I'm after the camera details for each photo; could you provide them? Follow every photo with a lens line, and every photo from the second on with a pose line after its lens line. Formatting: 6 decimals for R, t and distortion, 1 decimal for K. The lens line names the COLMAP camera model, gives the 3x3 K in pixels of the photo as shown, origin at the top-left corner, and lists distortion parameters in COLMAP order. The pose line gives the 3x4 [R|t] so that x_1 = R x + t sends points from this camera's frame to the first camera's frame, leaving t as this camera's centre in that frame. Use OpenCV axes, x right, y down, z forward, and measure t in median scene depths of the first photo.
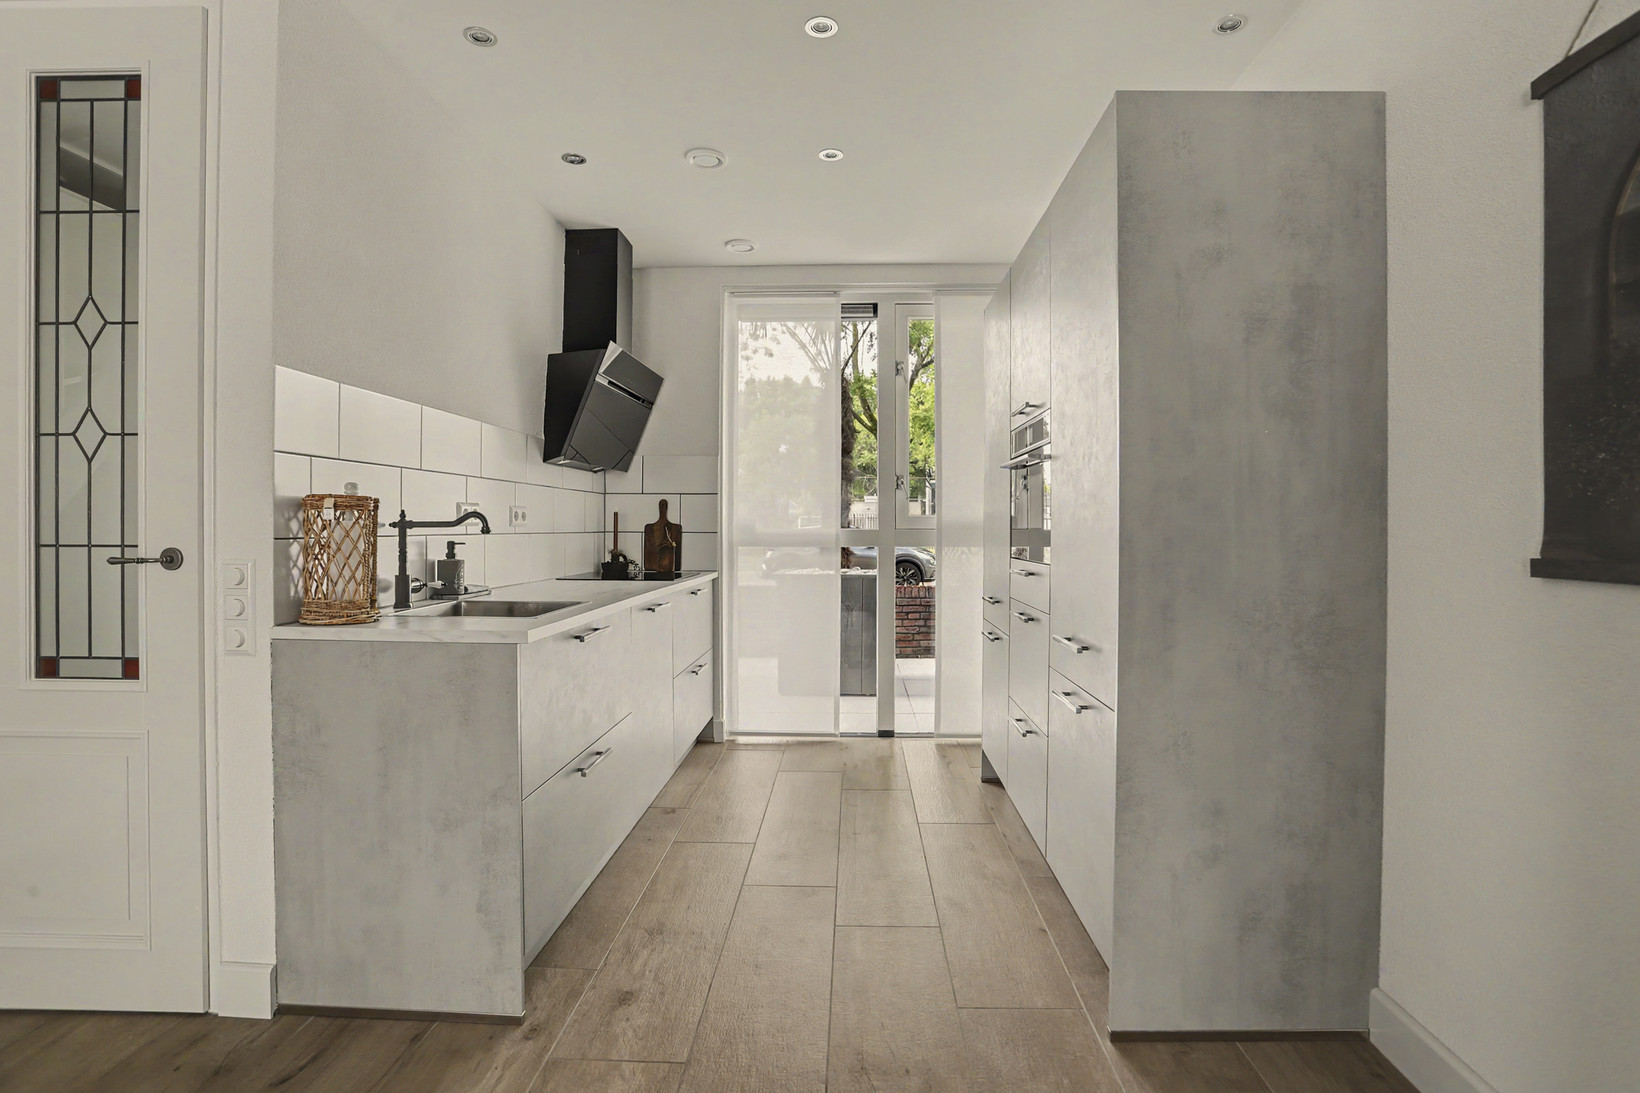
lens RADIAL K [[809.2, 0, 826.8], [0, 809.2, 524.3], [0, 0, 1]] dist [-0.080513, 0.036652]
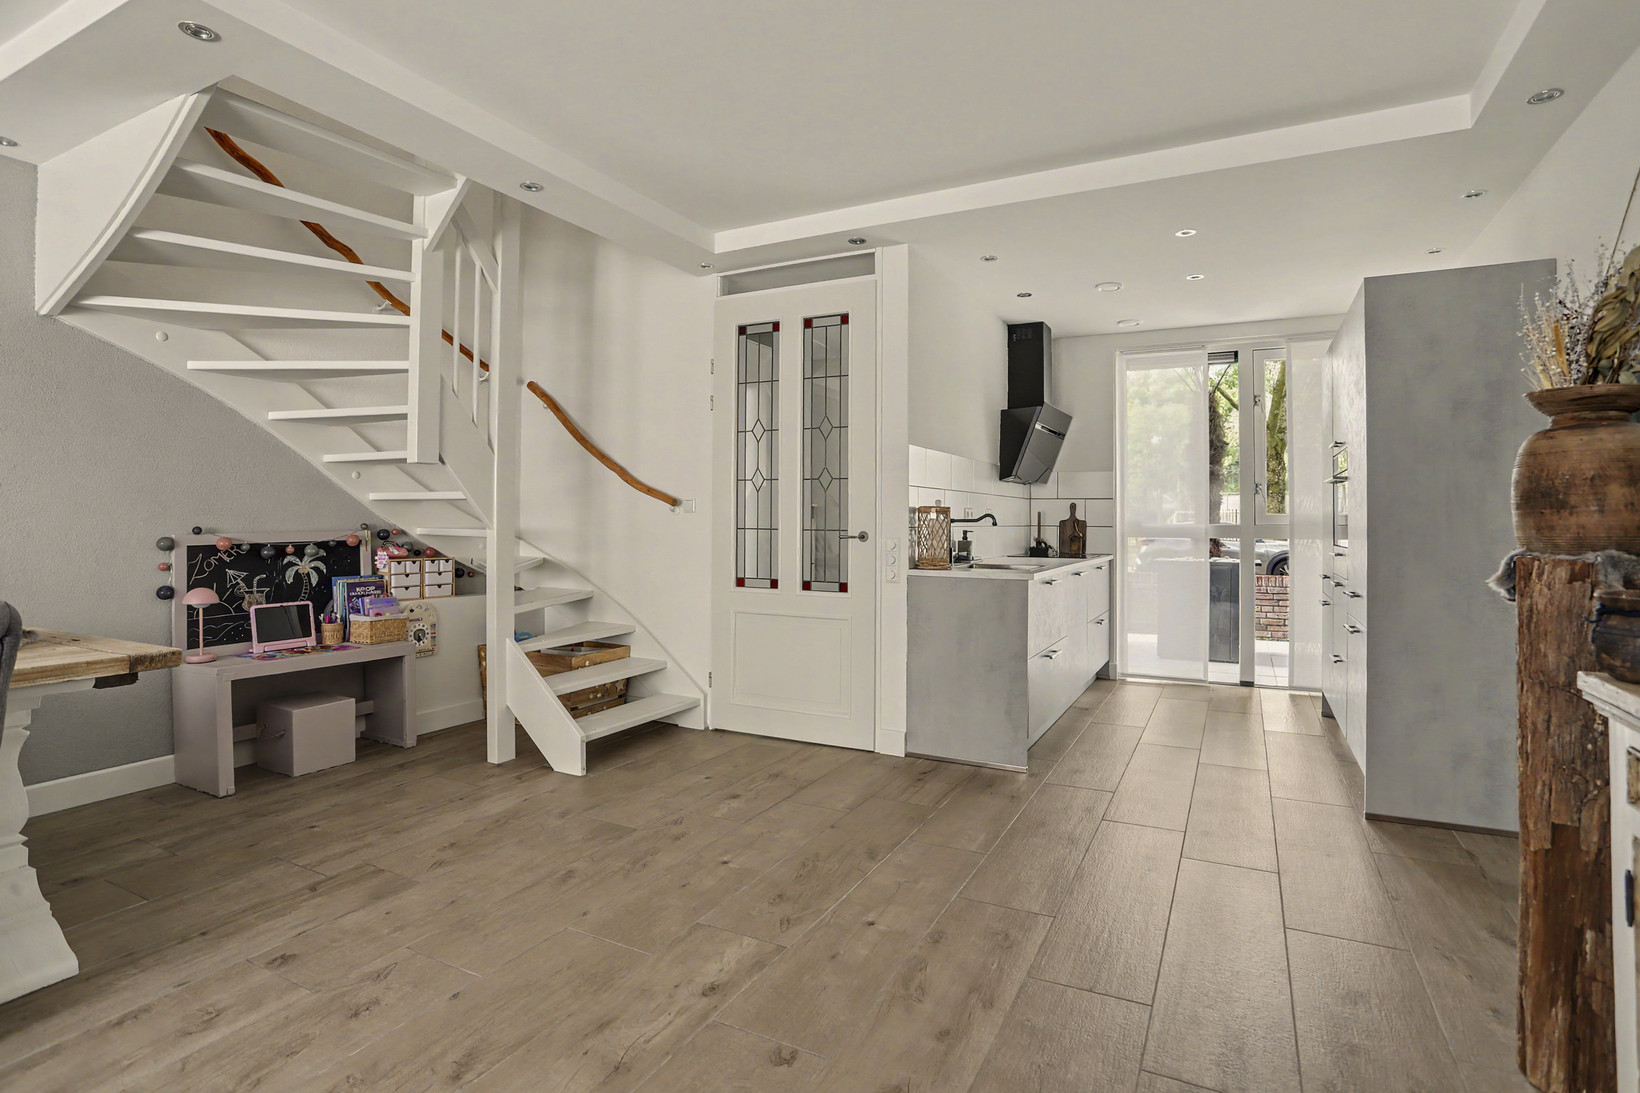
lens RADIAL K [[816.9, 0, 826.0], [0, 816.9, 511.1], [0, 0, 1]] dist [-0.073837, 0.032392]
pose [[0.904125, -0.001967, -0.427263, 0.013697], [-0.002376, 0.999951, -0.009633, -0.001869], [0.427261, 0.009725, 0.904076, -0.497956]]
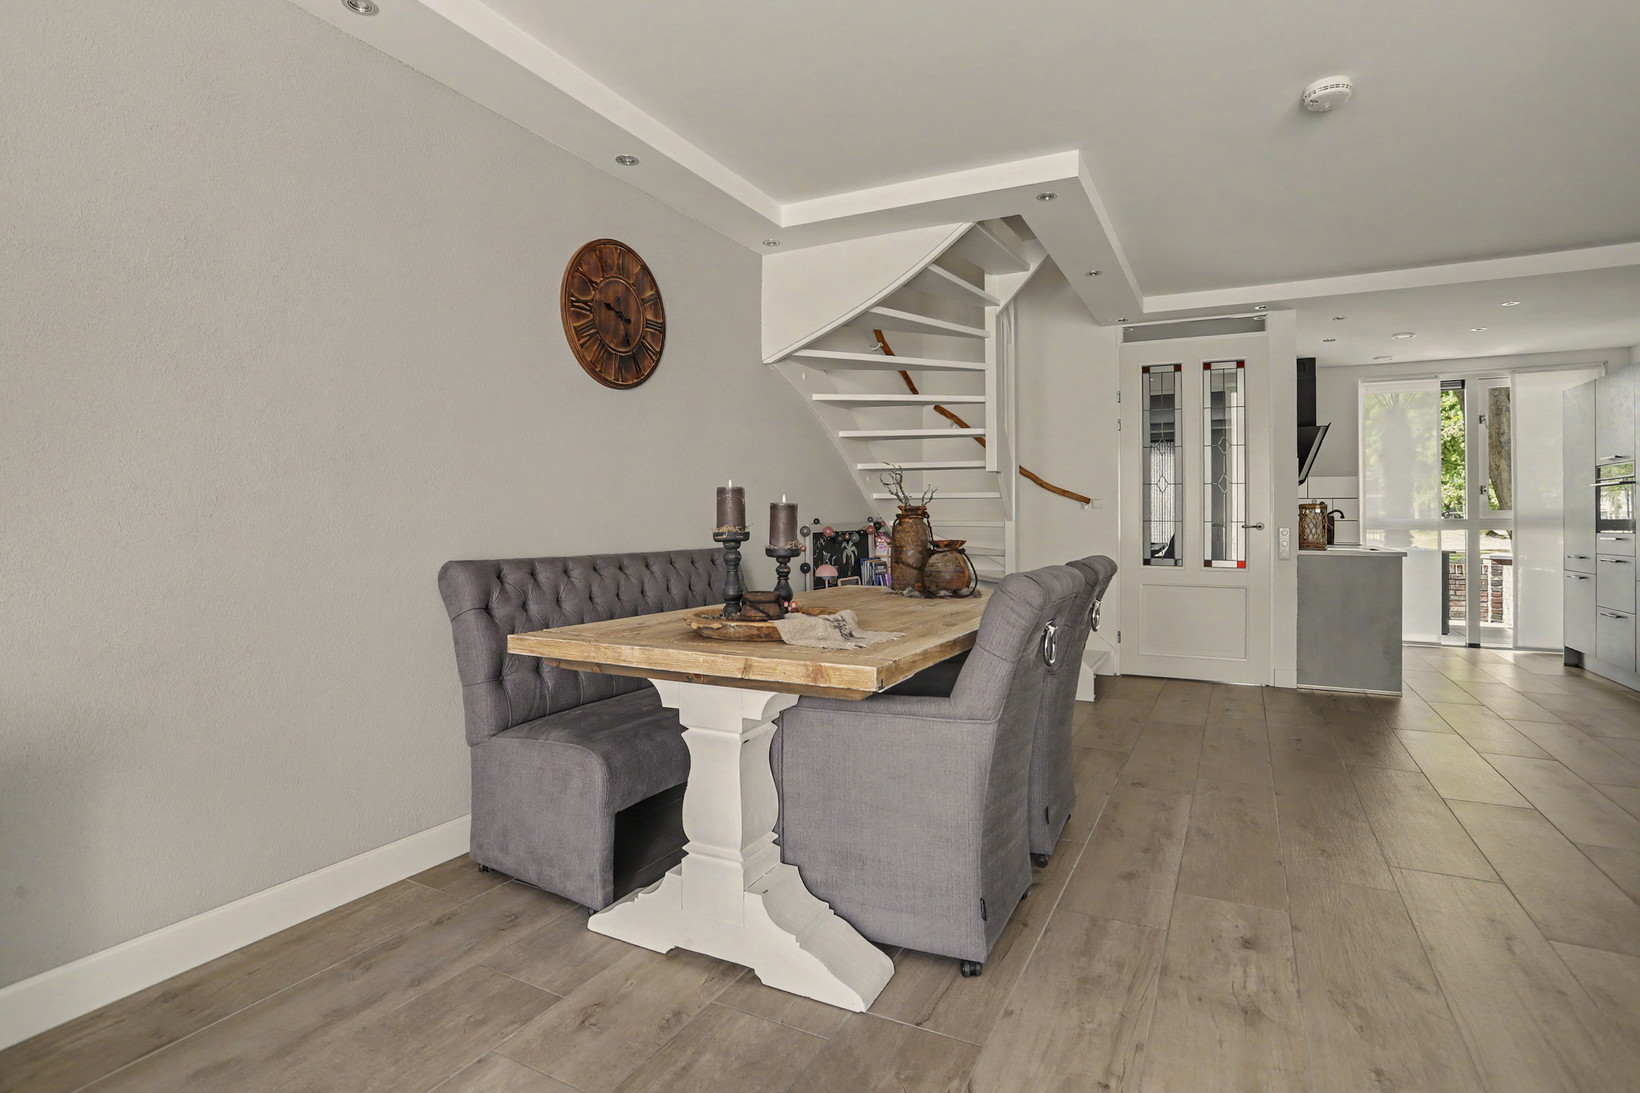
lens RADIAL K [[816.9, 0, 826.0], [0, 816.9, 511.1], [0, 0, 1]] dist [-0.073837, 0.032392]
pose [[0.903693, -0.003762, -0.428165, -0.469199], [-0.001561, 0.999926, -0.012081, 0.012282], [0.428179, 0.011586, 0.903620, -1.093585]]
